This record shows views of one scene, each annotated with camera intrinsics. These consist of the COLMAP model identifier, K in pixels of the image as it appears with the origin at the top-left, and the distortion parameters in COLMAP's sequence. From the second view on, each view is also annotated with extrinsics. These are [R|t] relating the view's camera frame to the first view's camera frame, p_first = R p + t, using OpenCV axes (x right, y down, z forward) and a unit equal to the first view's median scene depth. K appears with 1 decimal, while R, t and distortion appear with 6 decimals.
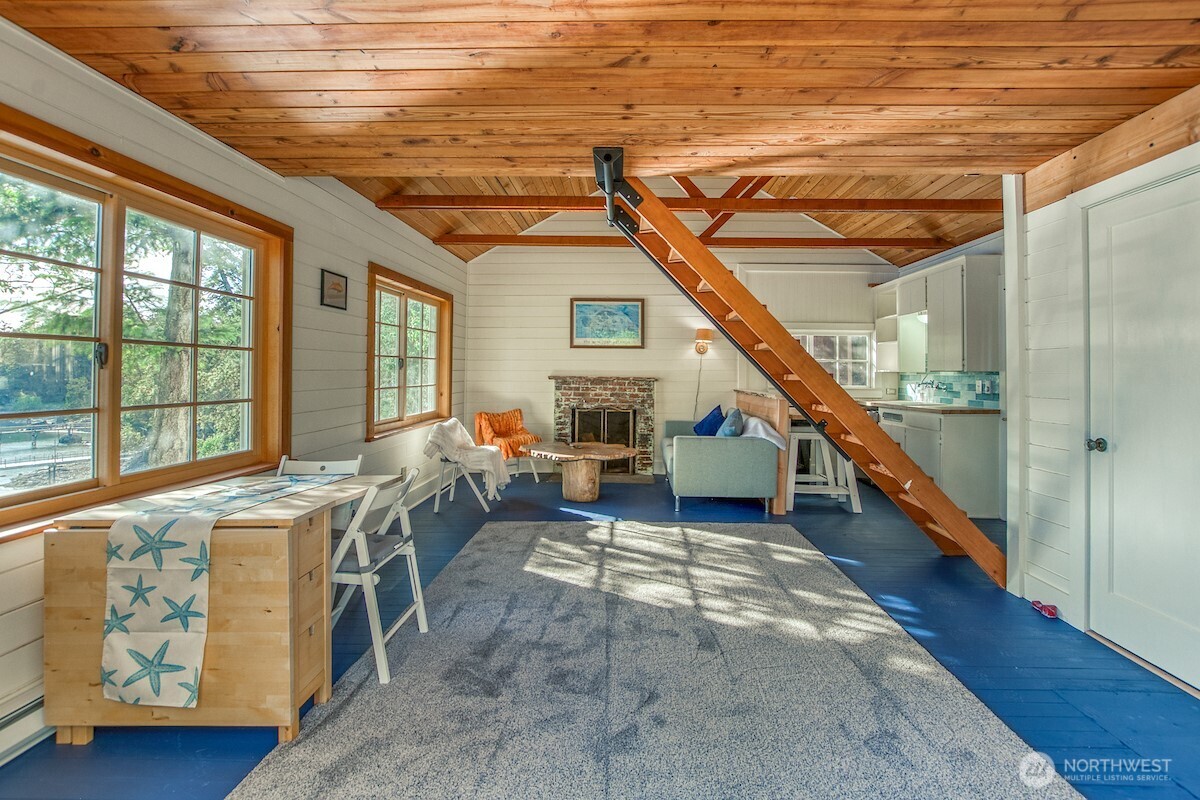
lens RADIAL K [[550.8, 0, 610.4], [0, 550.8, 360.9], [0, 0, 1]] dist [-0.024800, 0.000308]
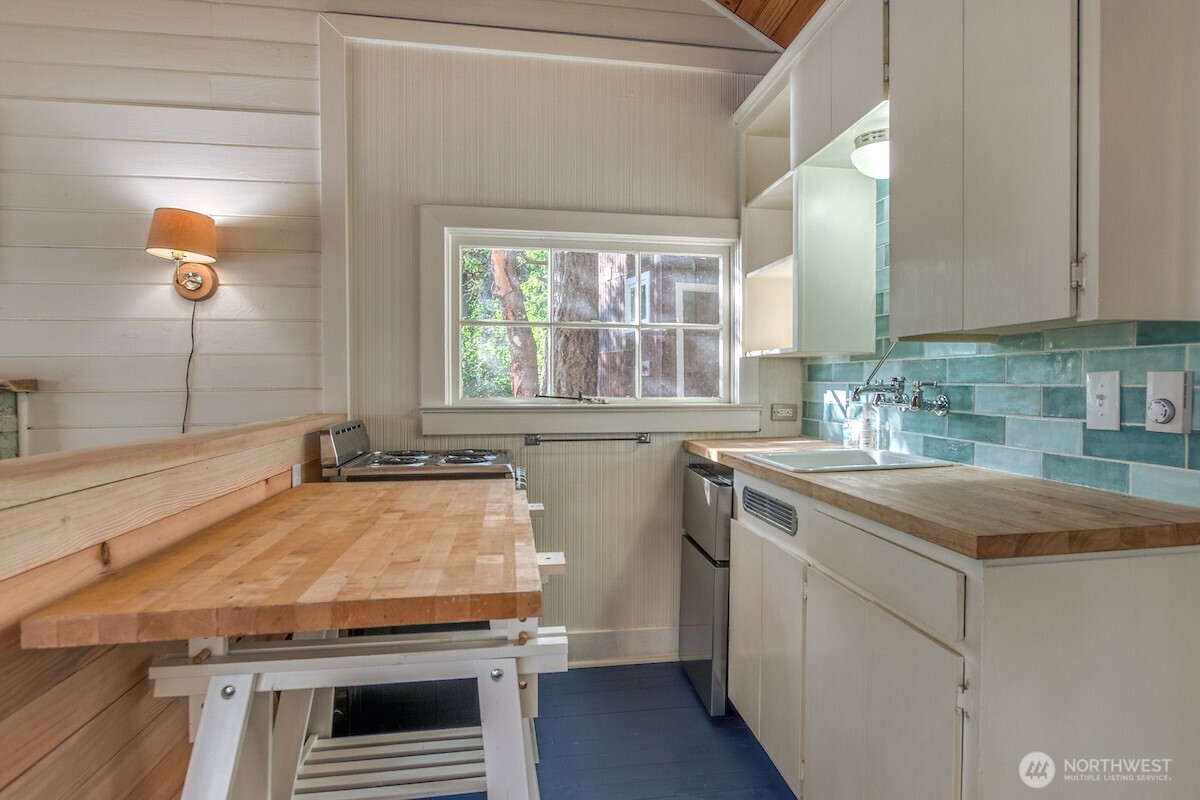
lens RADIAL K [[699.8, 0, 638.9], [0, 699.8, 386.3], [0, 0, 1]] dist [0.017028, 0.000291]
pose [[0.977334, -0.011011, 0.211418, 0.396363], [0.004474, 0.999498, 0.031370, 0.029408], [-0.211658, -0.029713, 0.976892, 0.702648]]
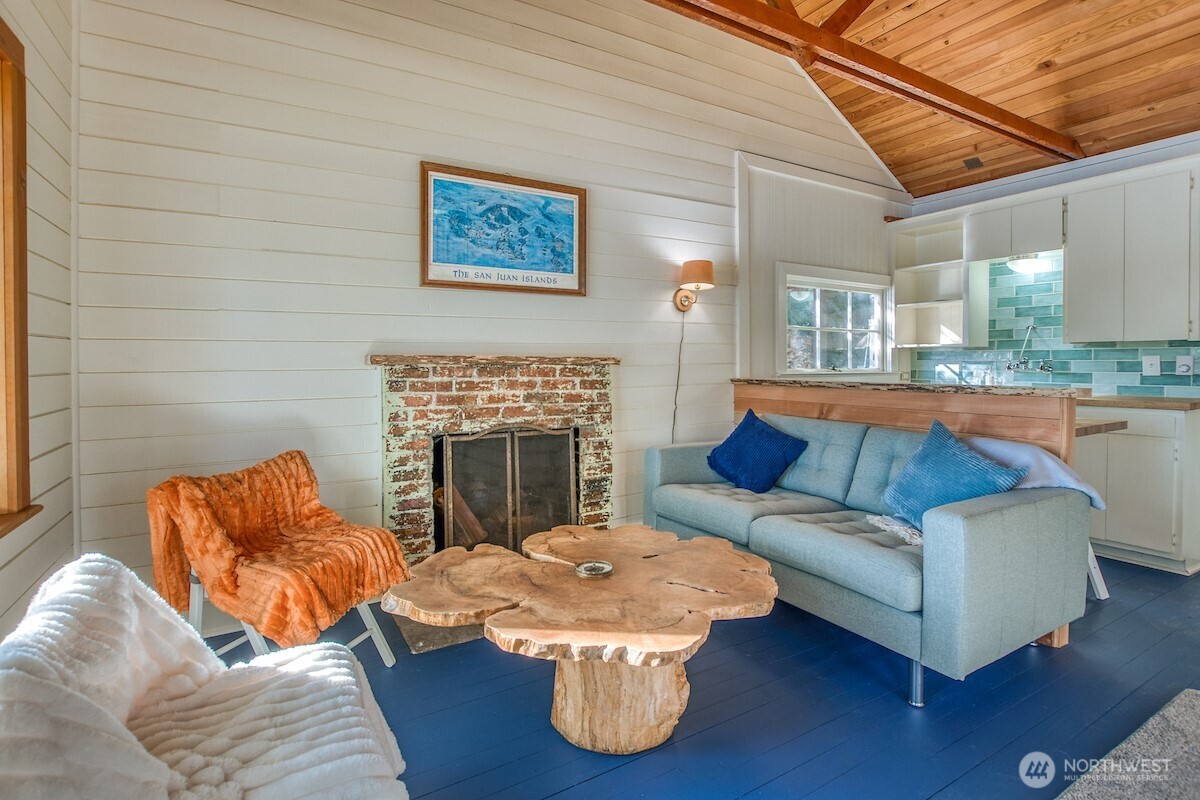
lens RADIAL K [[578.6, 0, 612.2], [0, 578.6, 365.2], [0, 0, 1]] dist [-0.014182, -0.000969]
pose [[0.842124, -0.011557, 0.539161, -0.232207], [-0.003766, 0.999620, 0.027309, 0.028517], [-0.539271, -0.025028, 0.841760, 0.716716]]
